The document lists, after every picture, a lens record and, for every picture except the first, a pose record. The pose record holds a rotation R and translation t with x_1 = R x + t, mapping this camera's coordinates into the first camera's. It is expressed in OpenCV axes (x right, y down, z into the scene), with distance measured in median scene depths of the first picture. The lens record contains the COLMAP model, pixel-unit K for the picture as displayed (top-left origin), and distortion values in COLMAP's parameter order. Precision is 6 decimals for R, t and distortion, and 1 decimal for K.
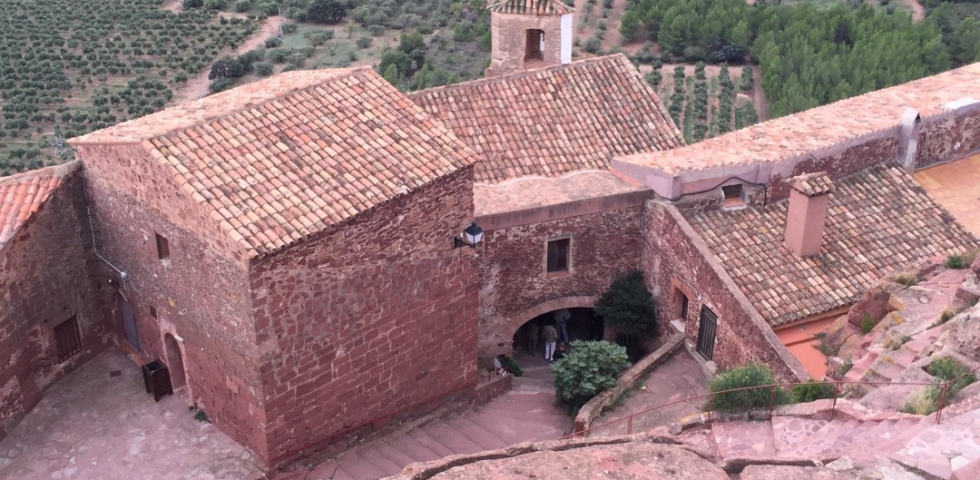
lens RADIAL K [[1172.0, 0, 489.4], [0, 1172.0, 238.7], [0, 0, 1]] dist [0.054022, 0.000000]
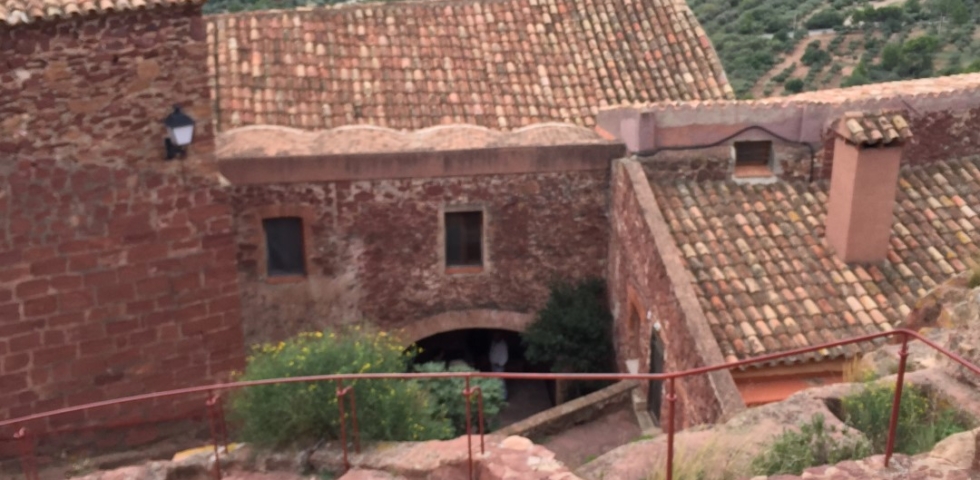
lens RADIAL K [[1172.0, 0, 489.7], [0, 1172.0, 243.0], [0, 0, 1]] dist [0.054022, 0.000000]
pose [[0.965072, 0.086333, -0.247350, 0.228855], [-0.109110, 0.990815, -0.079881, 0.066059], [0.238181, 0.104080, 0.965628, 0.404863]]
